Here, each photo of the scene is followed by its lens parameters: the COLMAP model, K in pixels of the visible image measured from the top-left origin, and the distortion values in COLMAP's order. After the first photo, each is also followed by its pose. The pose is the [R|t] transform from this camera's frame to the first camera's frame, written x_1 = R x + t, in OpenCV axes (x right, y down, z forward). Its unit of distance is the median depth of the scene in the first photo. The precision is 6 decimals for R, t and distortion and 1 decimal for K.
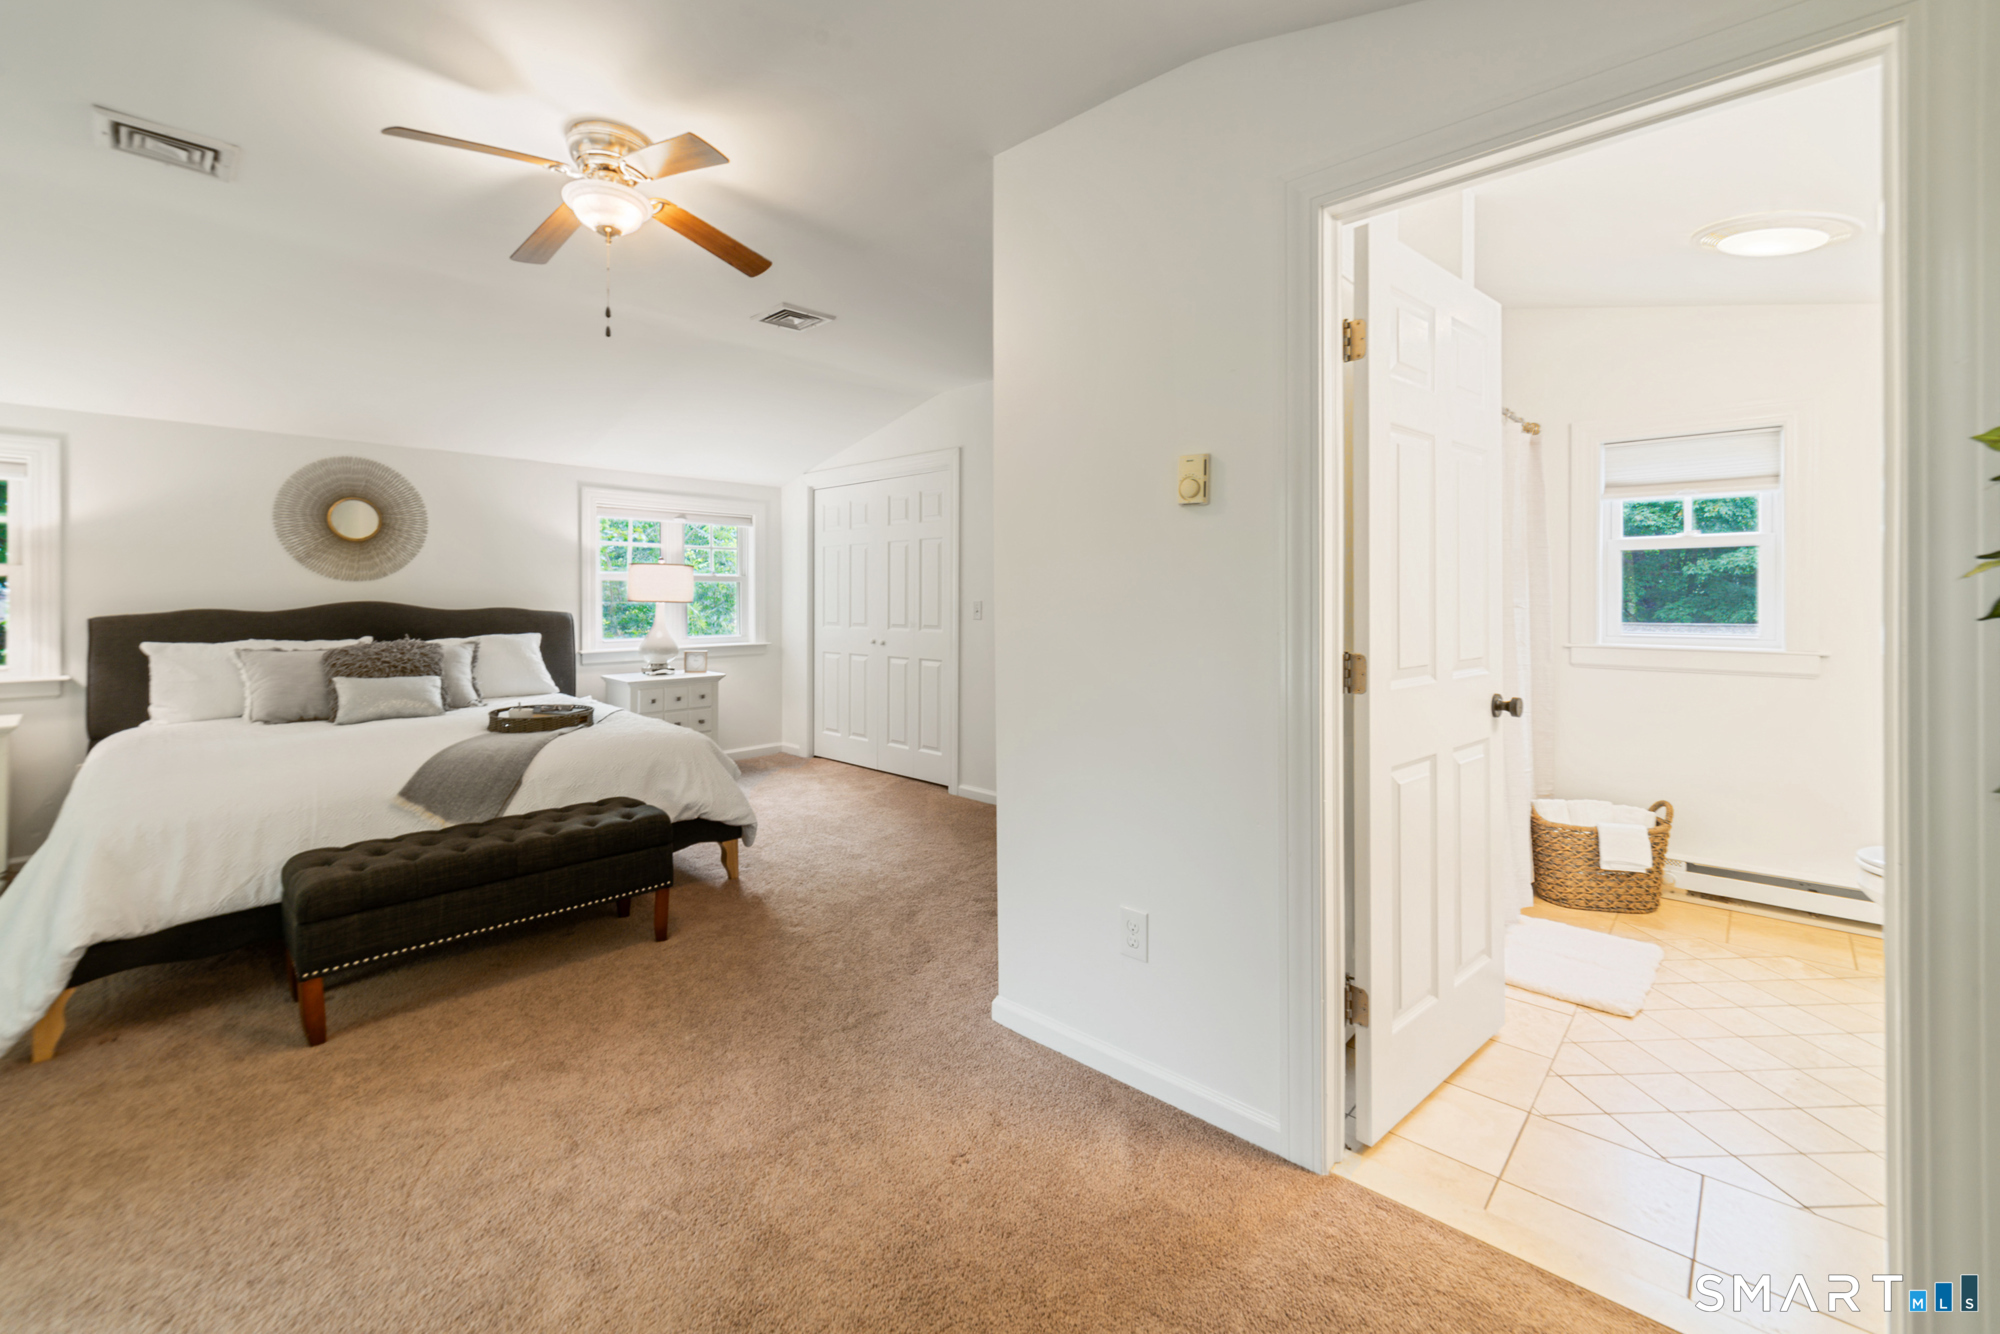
lens RADIAL K [[808.2, 0, 1004.6], [0, 808.2, 597.5], [0, 0, 1]] dist [-0.002258, 0.002114]
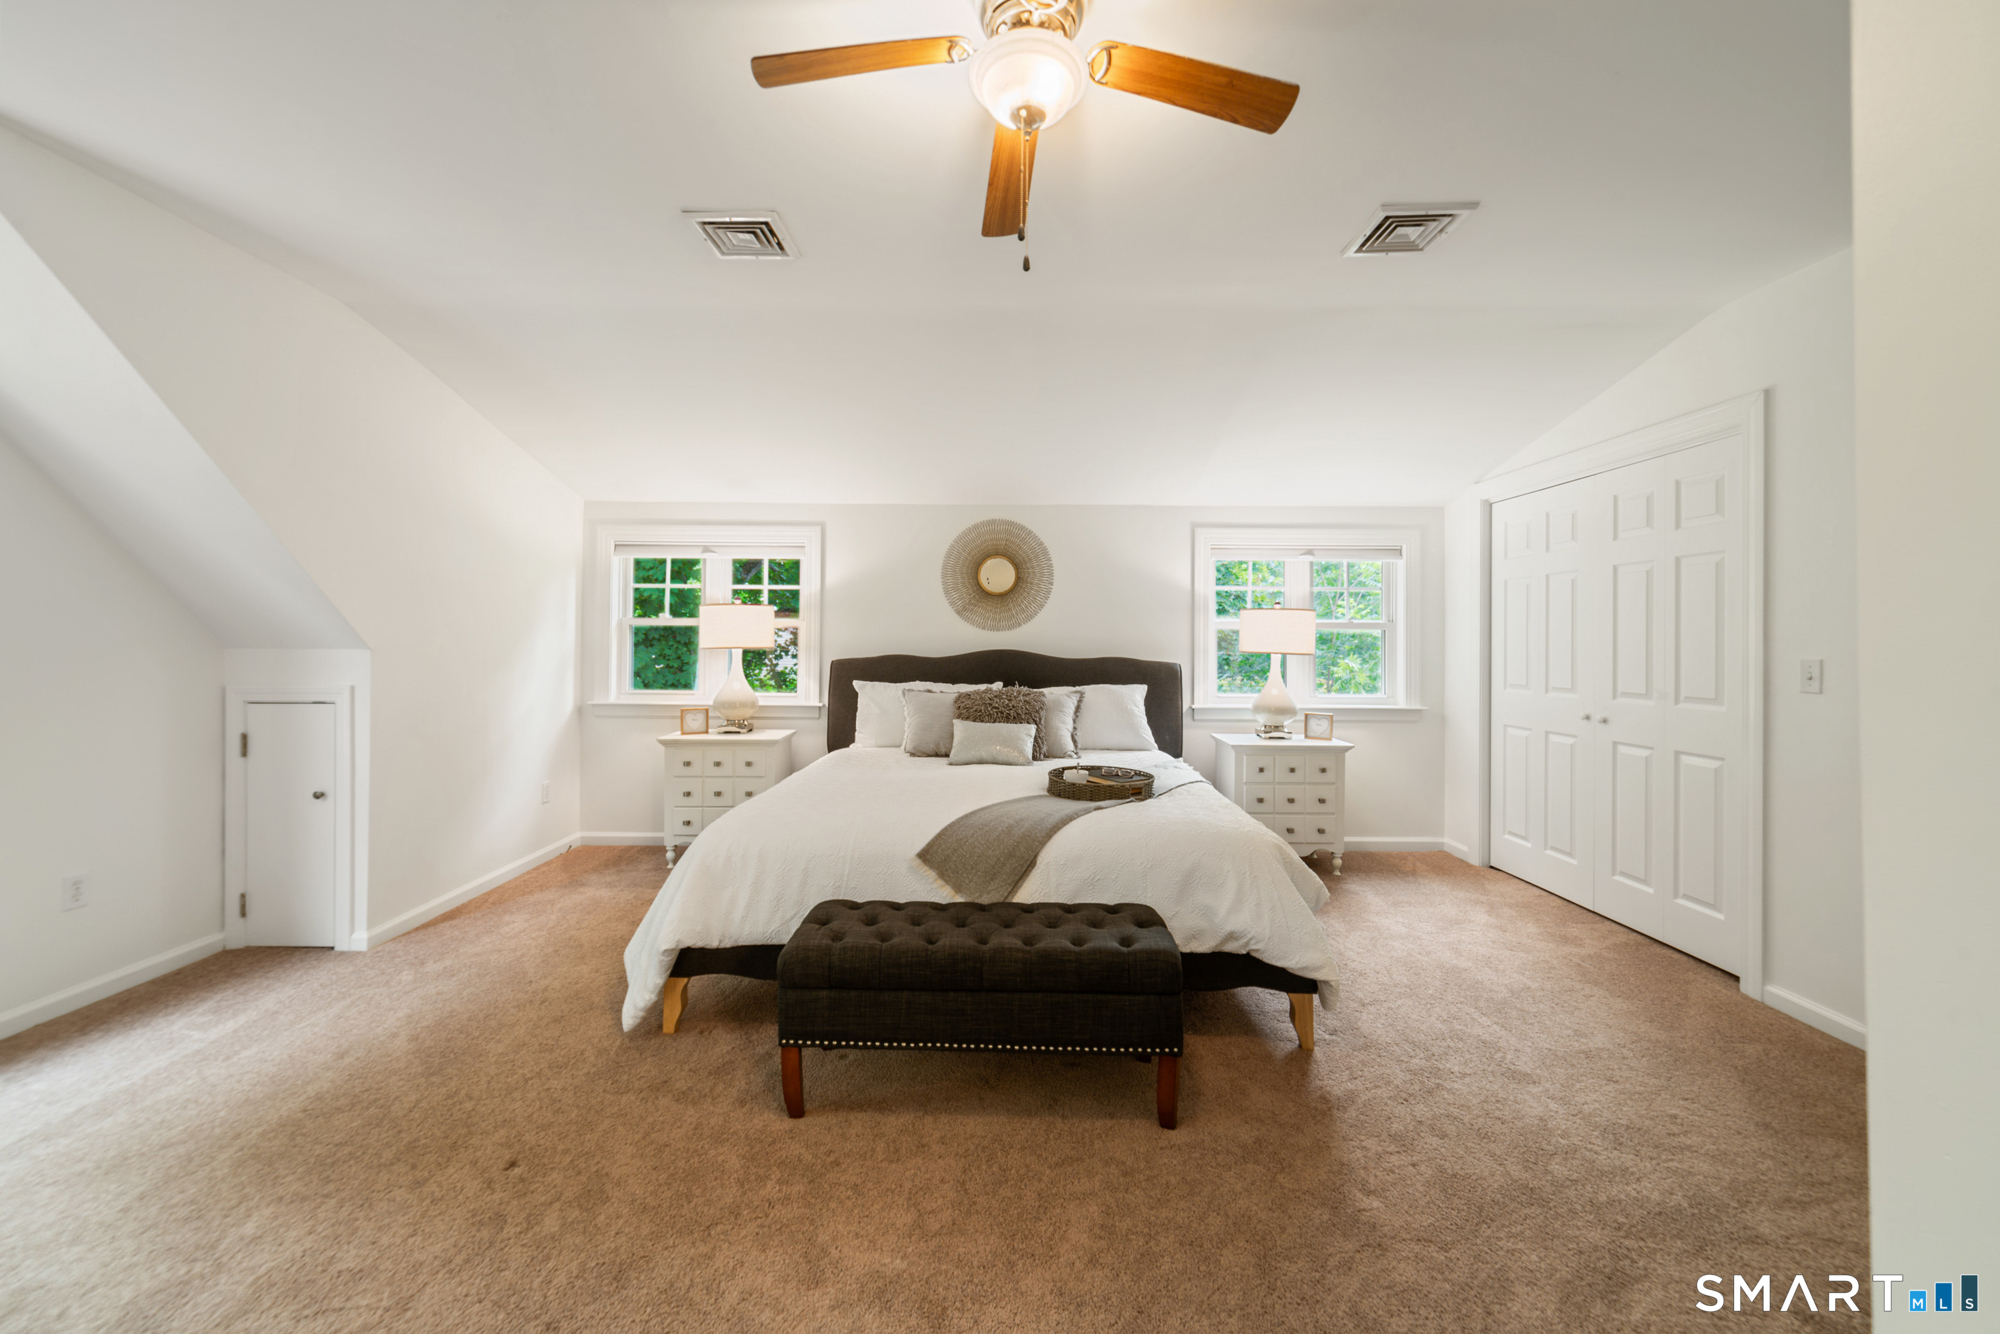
lens RADIAL K [[808.2, 0, 964.4], [0, 808.2, 637.7], [0, 0, 1]] dist [-0.002258, 0.002114]
pose [[0.662199, -0.001198, -0.749327, -0.004894], [-0.008168, 0.999928, -0.008817, -0.001430], [0.749283, 0.011959, 0.662142, 0.297427]]
